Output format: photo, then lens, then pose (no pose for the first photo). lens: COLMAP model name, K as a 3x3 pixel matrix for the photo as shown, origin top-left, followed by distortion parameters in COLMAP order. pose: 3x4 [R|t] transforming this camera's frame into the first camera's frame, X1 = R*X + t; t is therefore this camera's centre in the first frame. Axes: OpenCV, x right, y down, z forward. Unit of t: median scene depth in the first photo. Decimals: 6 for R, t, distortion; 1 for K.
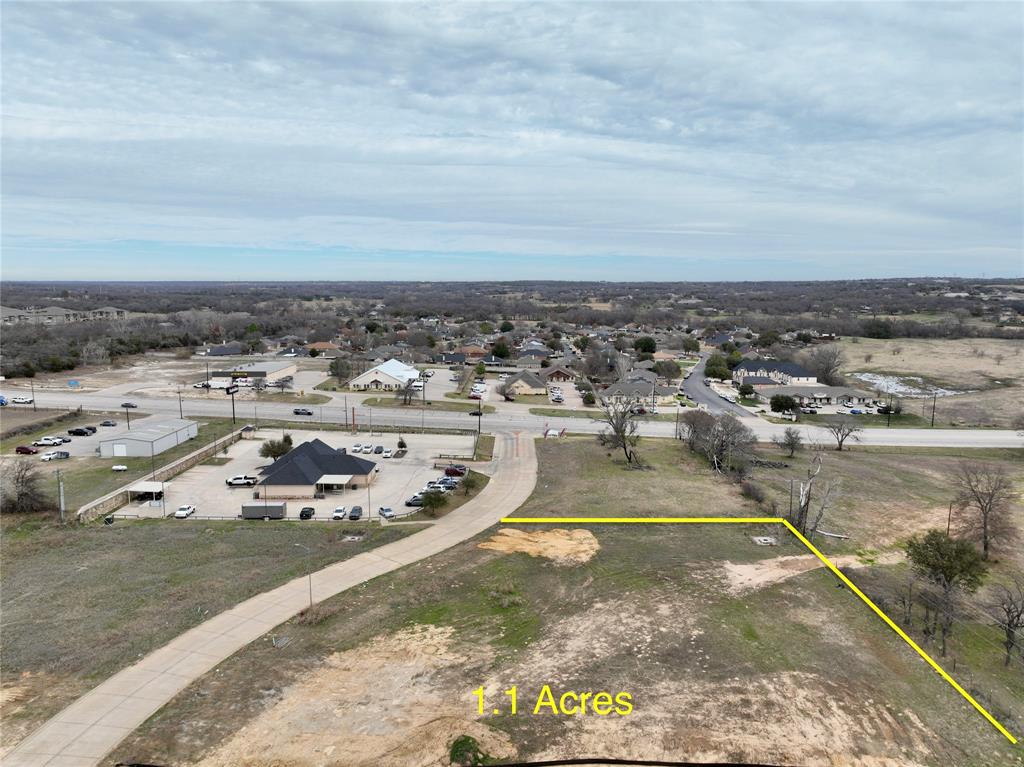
lens RADIAL K [[721.8, 0, 516.7], [0, 721.8, 383.5], [0, 0, 1]] dist [0.000908, 0.007701]
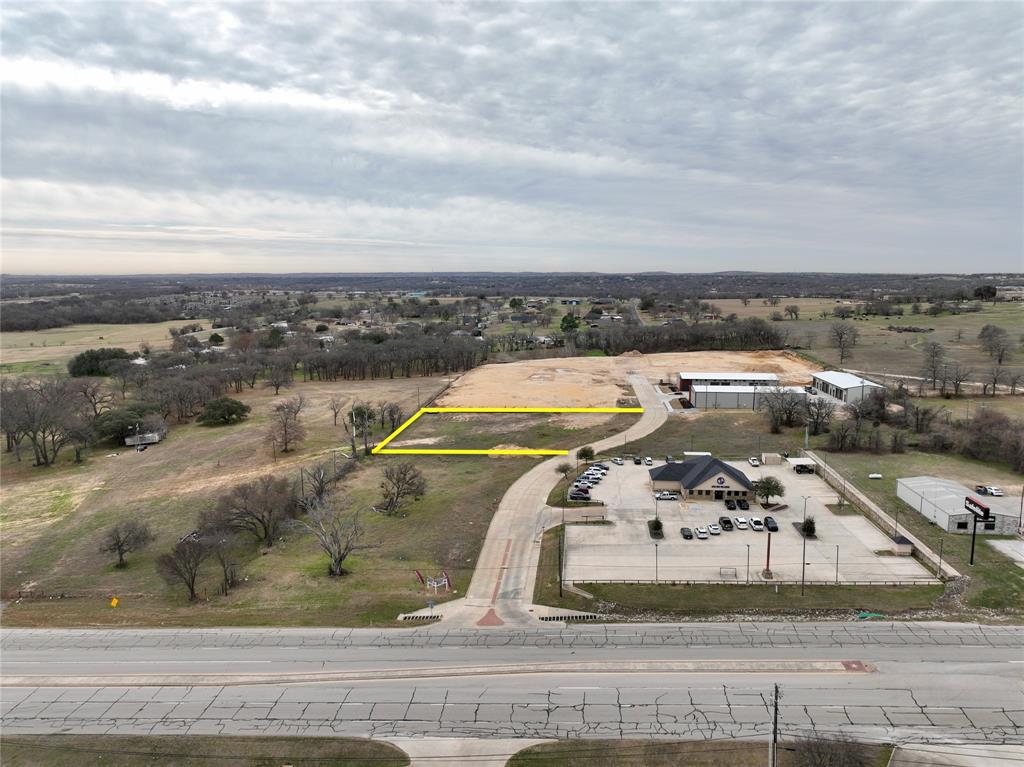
lens RADIAL K [[718.1, 0, 516.9], [0, 718.1, 401.4], [0, 0, 1]] dist [0.004449, 0.002795]
pose [[-0.996053, -0.013817, 0.087680, -0.142304], [0.013984, 0.951046, 0.308733, -0.564579], [-0.087654, 0.308740, -0.947099, 3.362069]]
